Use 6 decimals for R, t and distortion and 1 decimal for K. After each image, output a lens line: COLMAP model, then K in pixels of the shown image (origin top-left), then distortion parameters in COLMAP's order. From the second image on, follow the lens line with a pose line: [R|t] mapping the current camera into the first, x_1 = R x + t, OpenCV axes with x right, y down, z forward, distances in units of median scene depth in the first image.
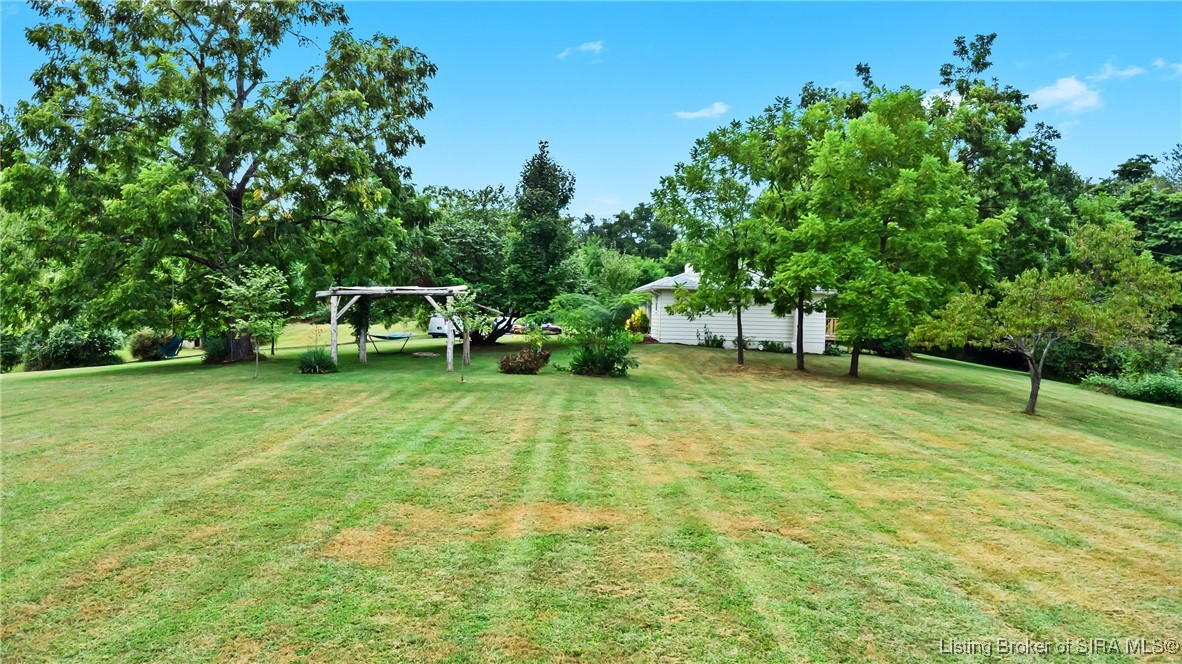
lens RADIAL K [[881.4, 0, 591.0], [0, 881.4, 332.0], [0, 0, 1]] dist [-0.023899, -0.006710]
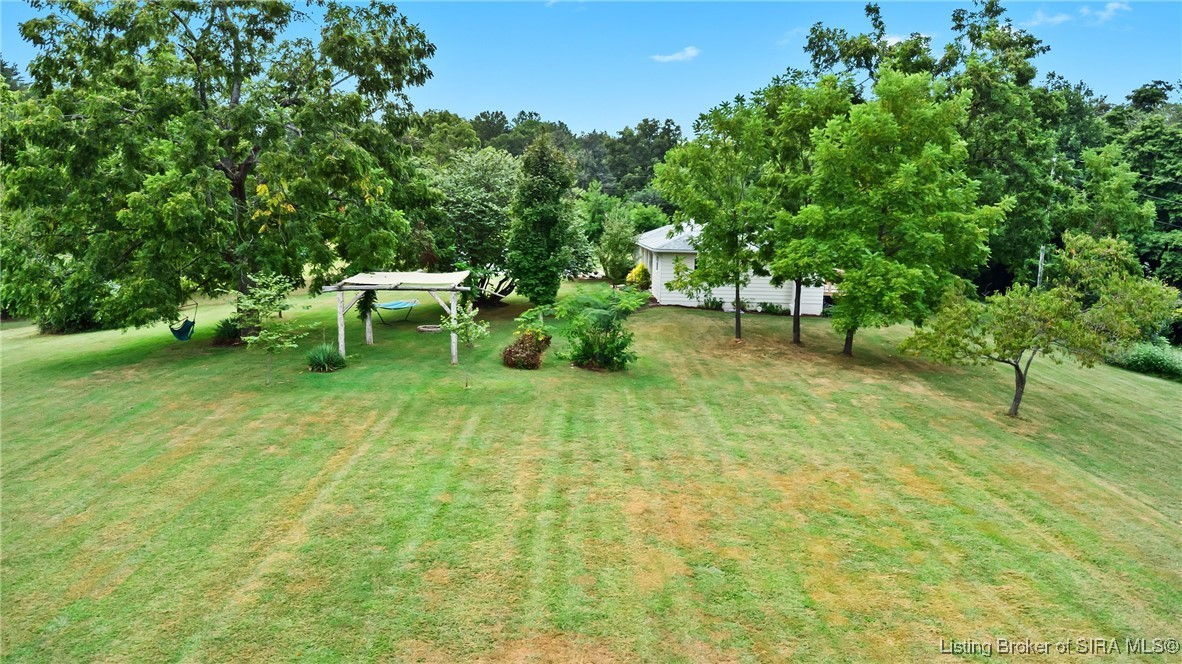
lens RADIAL K [[881.4, 0, 591.0], [0, 881.4, 332.0], [0, 0, 1]] dist [-0.023899, -0.006710]
pose [[0.999985, 0.003704, -0.003922, 0.003507], [-0.003167, 0.991618, 0.129169, -0.115205], [0.004367, -0.129155, 0.991615, -0.016955]]
